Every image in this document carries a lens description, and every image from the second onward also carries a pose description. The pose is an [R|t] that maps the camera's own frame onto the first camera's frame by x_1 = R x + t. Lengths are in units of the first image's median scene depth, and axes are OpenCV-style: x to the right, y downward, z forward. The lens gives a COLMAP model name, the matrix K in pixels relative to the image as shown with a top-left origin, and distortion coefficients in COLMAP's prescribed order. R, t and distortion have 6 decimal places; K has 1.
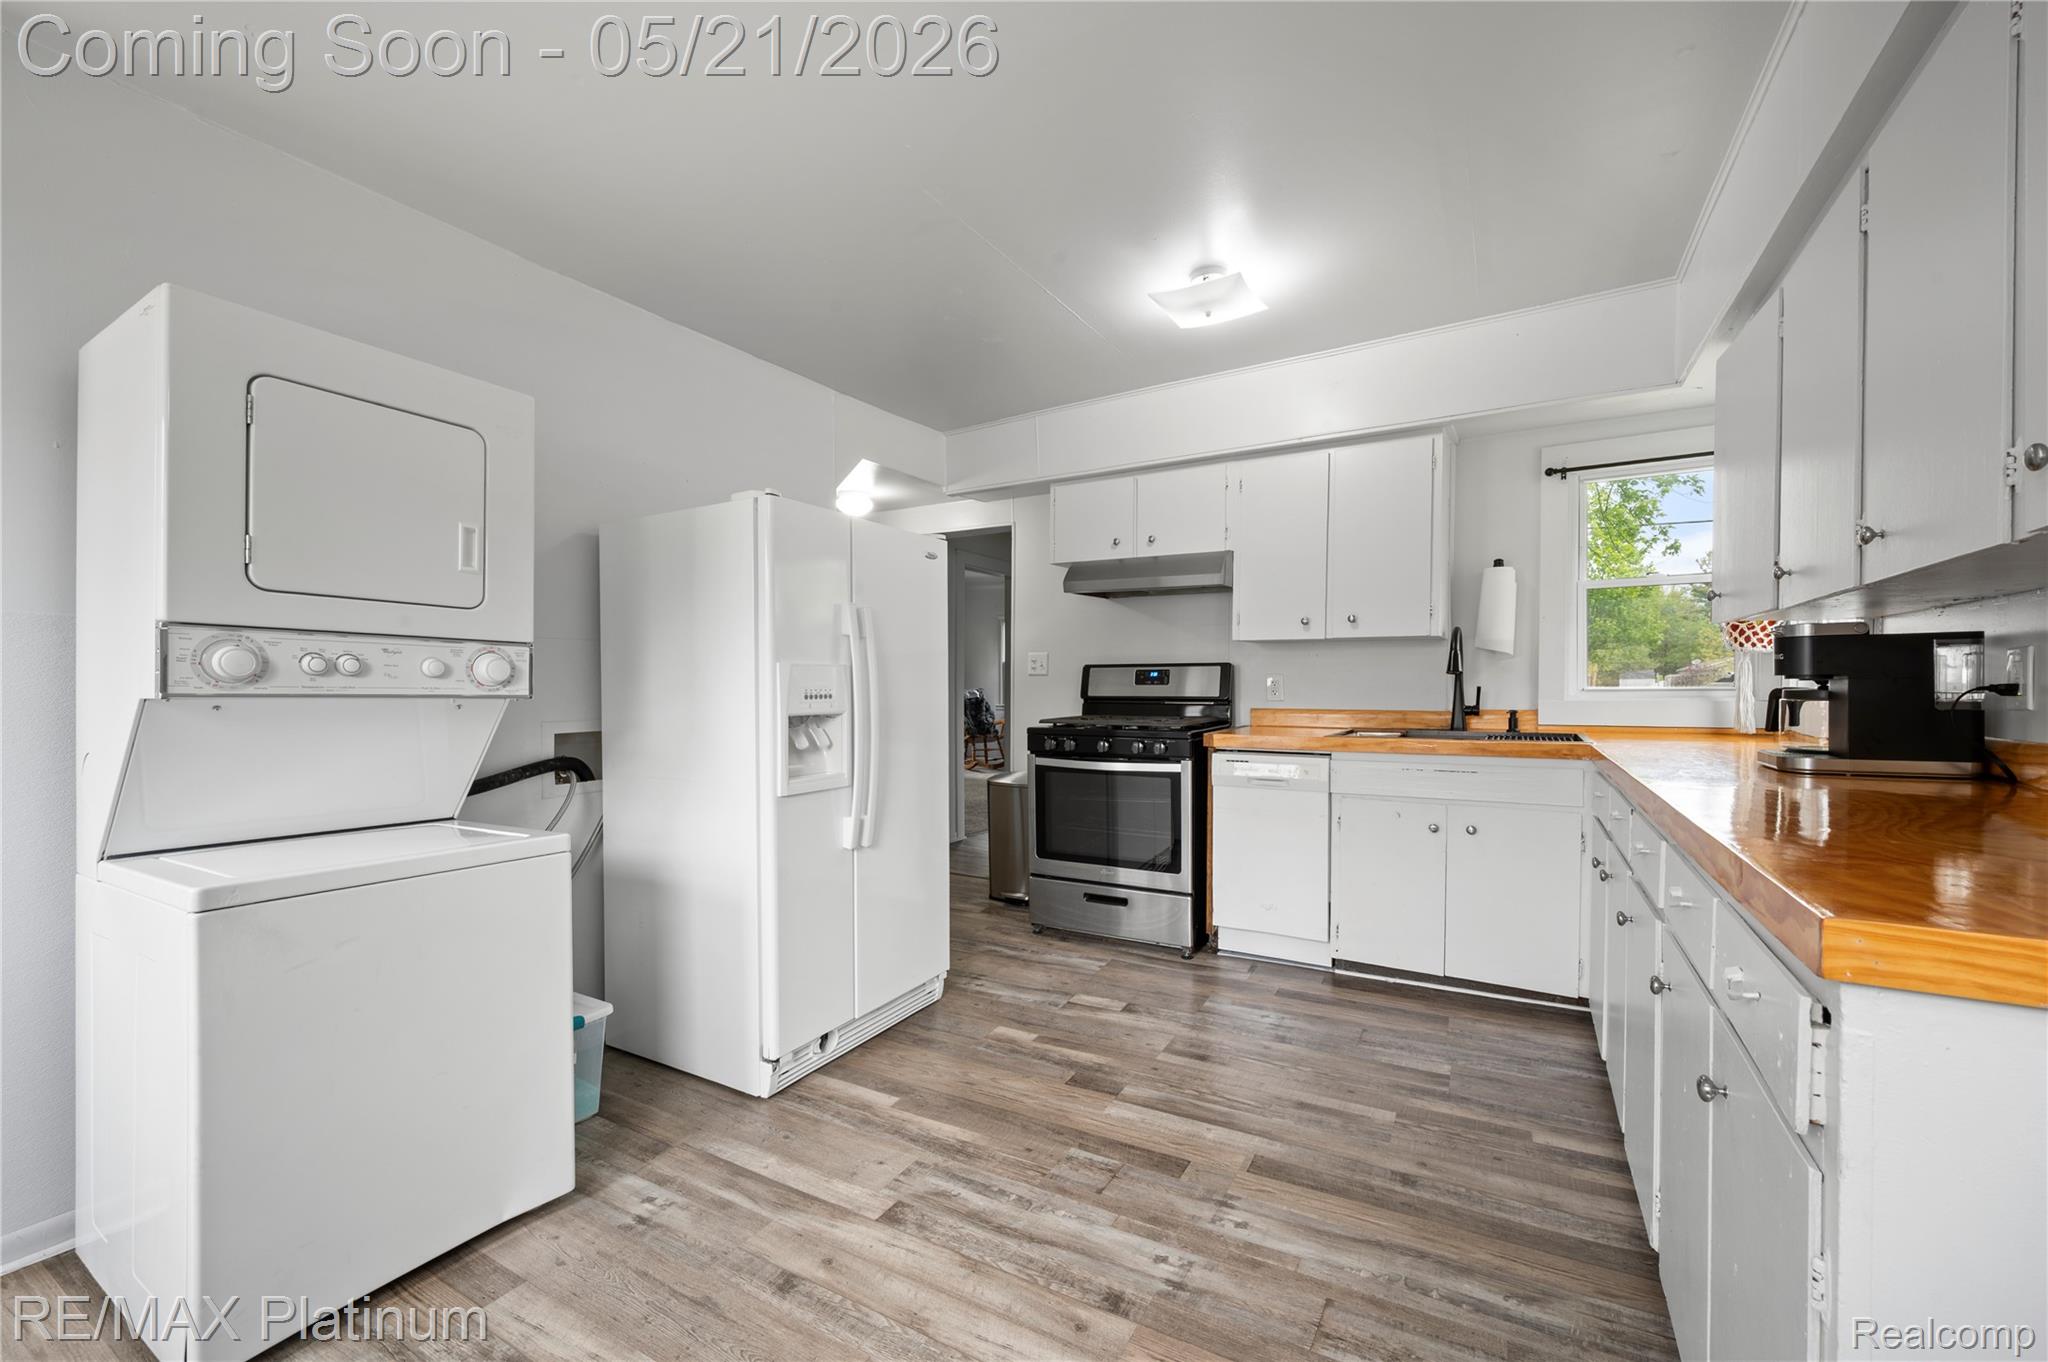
lens RADIAL K [[818.5, 0, 1048.5], [0, 818.5, 697.6], [0, 0, 1]] dist [-0.001698, 0.000892]
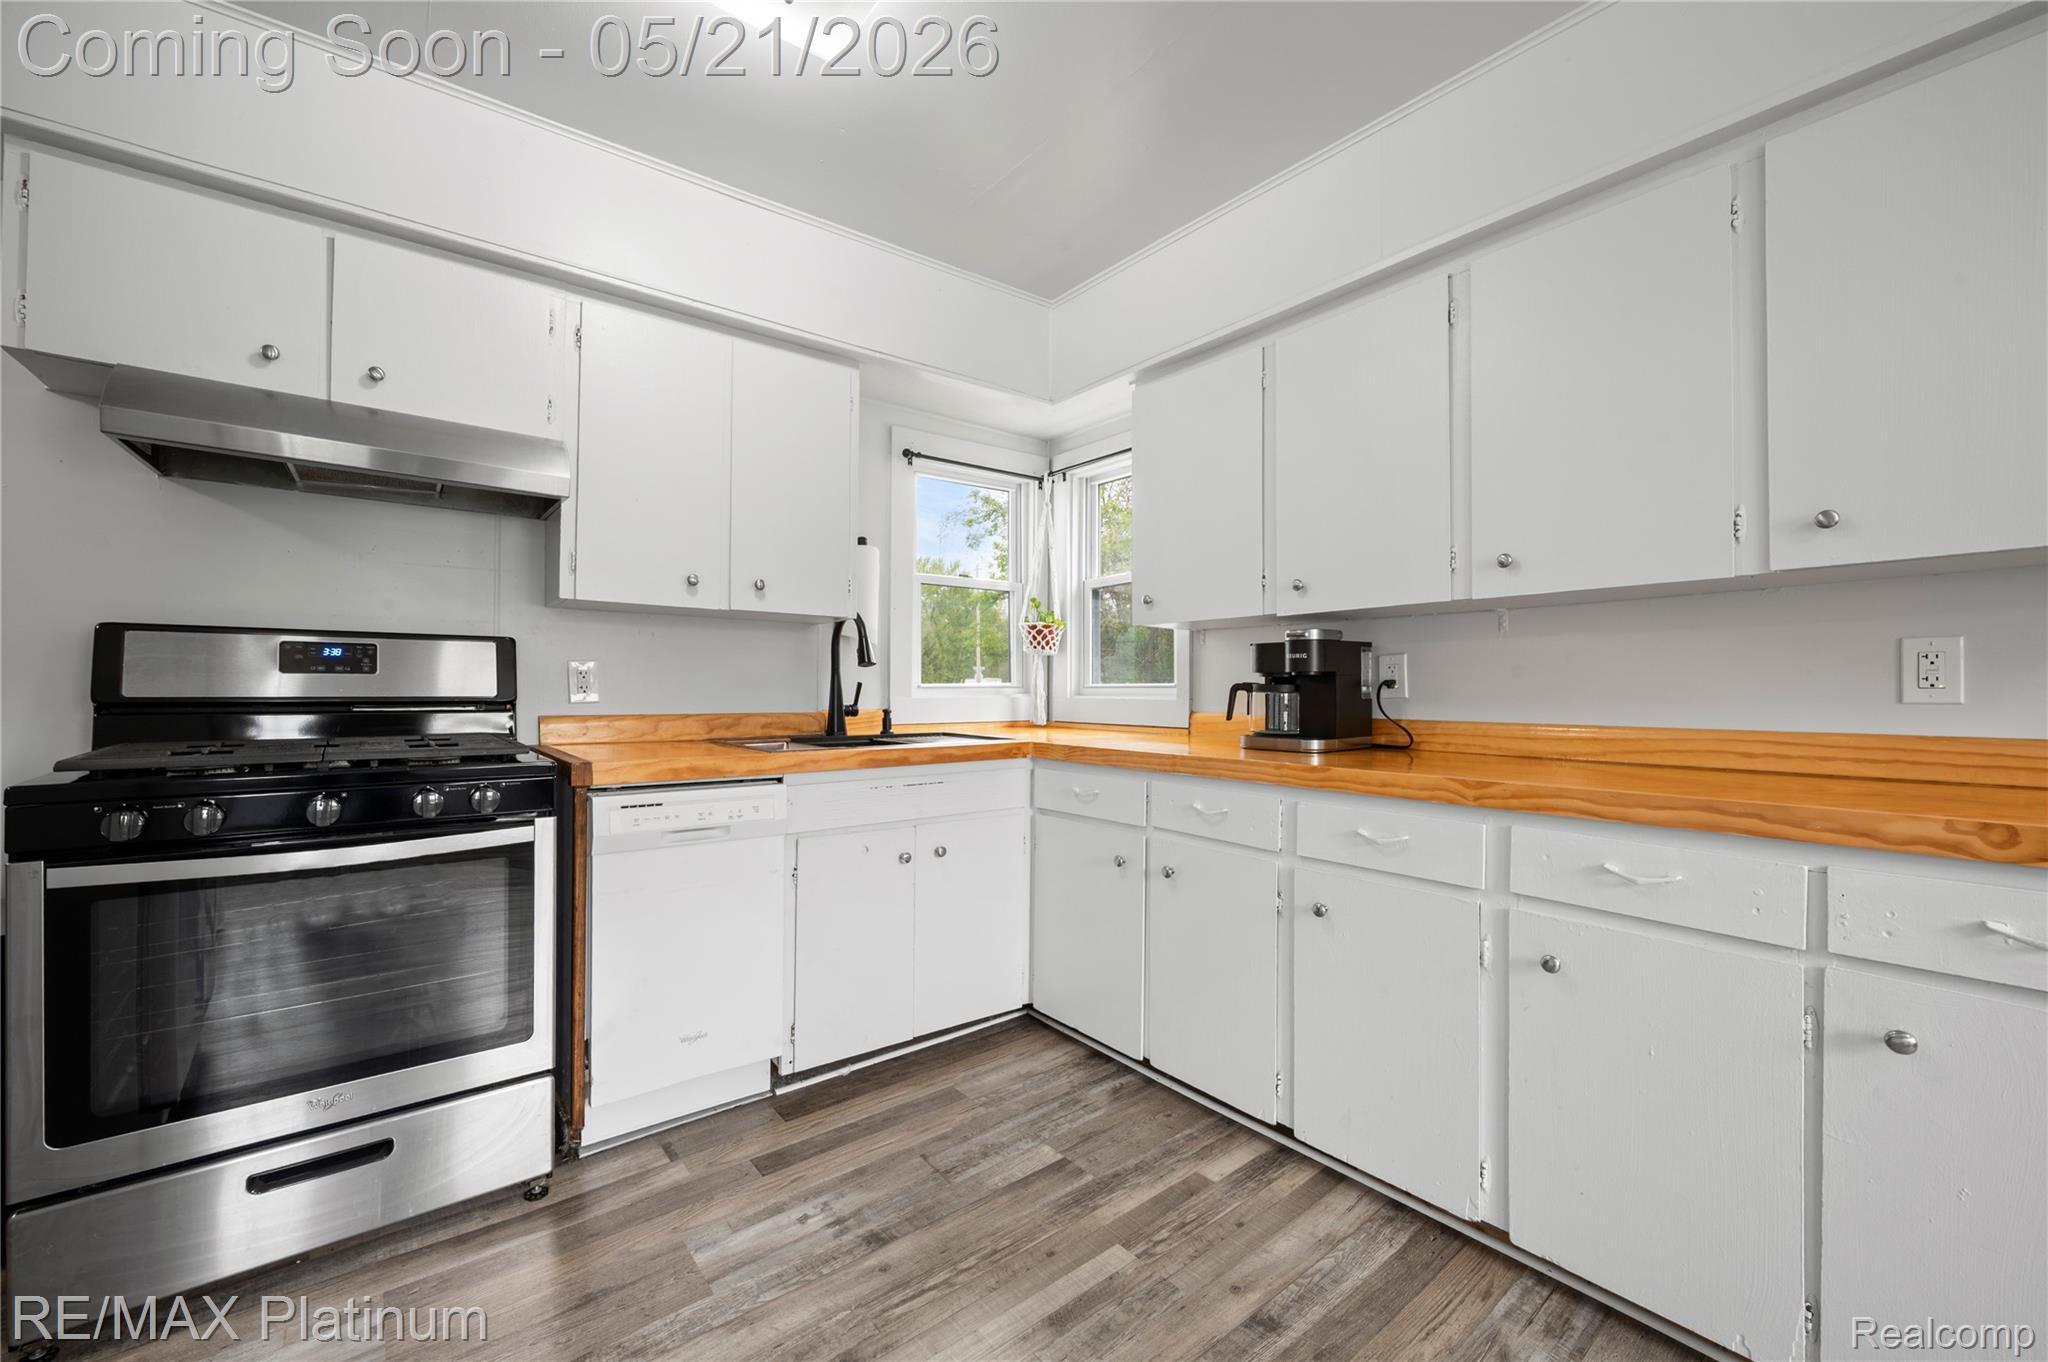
lens RADIAL K [[818.5, 0, 1013.1], [0, 818.5, 691.2], [0, 0, 1]] dist [-0.001698, 0.000892]
pose [[0.381271, 0.001463, 0.924462, -0.276029], [0.011575, 0.999913, -0.006356, 0.004151], [-0.924391, 0.013124, 0.381221, 0.720392]]
